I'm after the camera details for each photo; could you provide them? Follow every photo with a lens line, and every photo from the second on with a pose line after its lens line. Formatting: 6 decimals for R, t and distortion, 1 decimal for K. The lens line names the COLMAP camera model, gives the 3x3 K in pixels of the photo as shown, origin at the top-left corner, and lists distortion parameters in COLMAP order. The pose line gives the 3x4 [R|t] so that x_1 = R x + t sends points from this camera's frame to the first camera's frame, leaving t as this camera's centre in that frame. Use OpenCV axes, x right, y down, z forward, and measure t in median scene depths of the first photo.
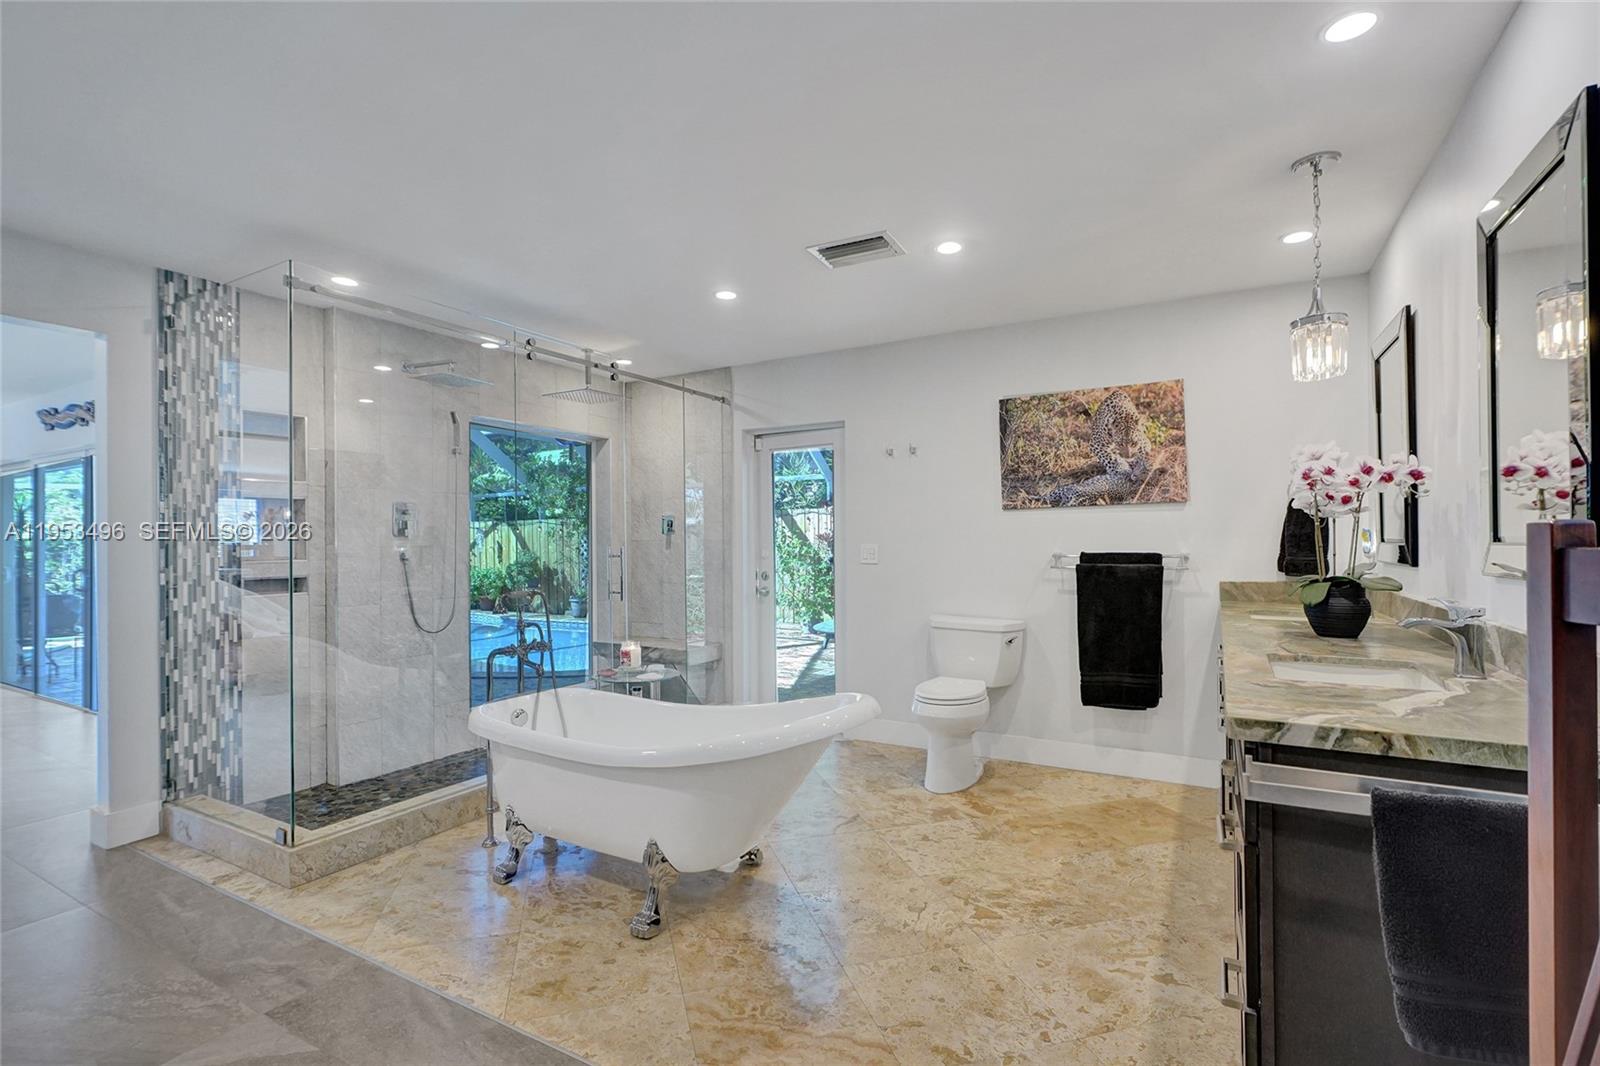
lens RADIAL K [[706.7, 0, 790.9], [0, 706.7, 529.0], [0, 0, 1]] dist [-0.012352, 0.005709]
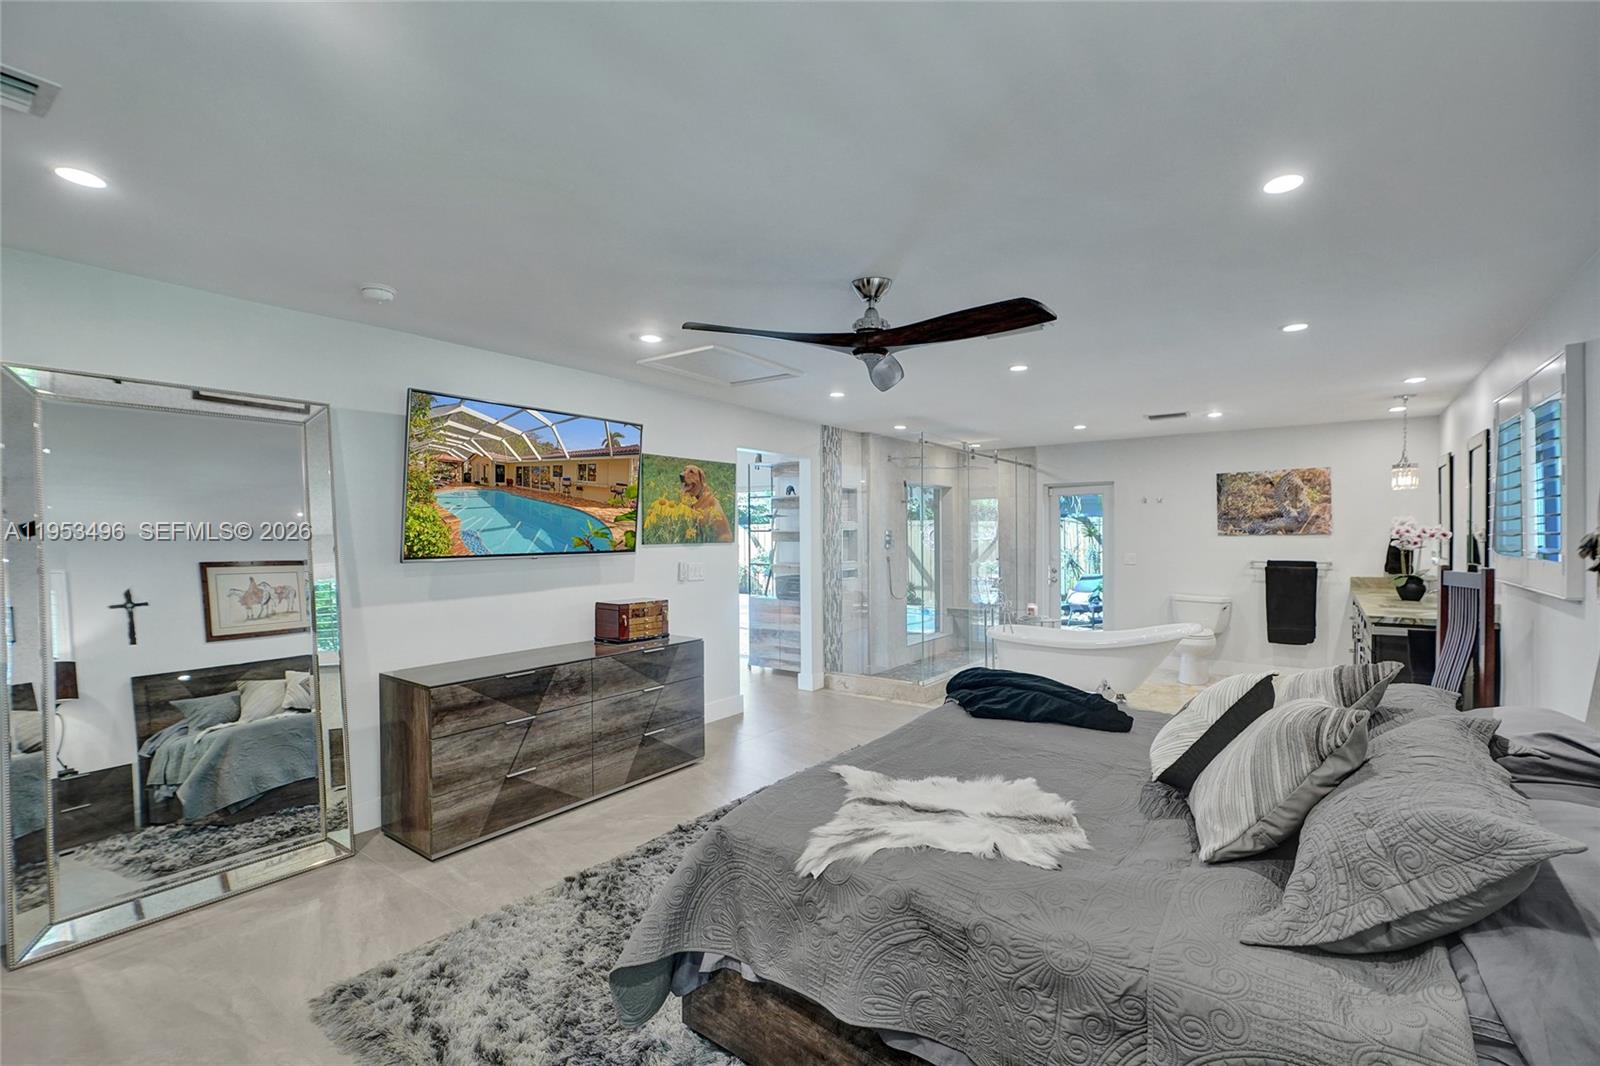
lens RADIAL K [[706.7, 0, 776.0], [0, 706.7, 533.3], [0, 0, 1]] dist [-0.012352, 0.005709]
pose [[0.993884, 0.005870, -0.110273, -0.676152], [-0.003837, 0.999819, 0.018636, -0.067504], [0.110363, -0.018099, 0.993727, -0.983793]]
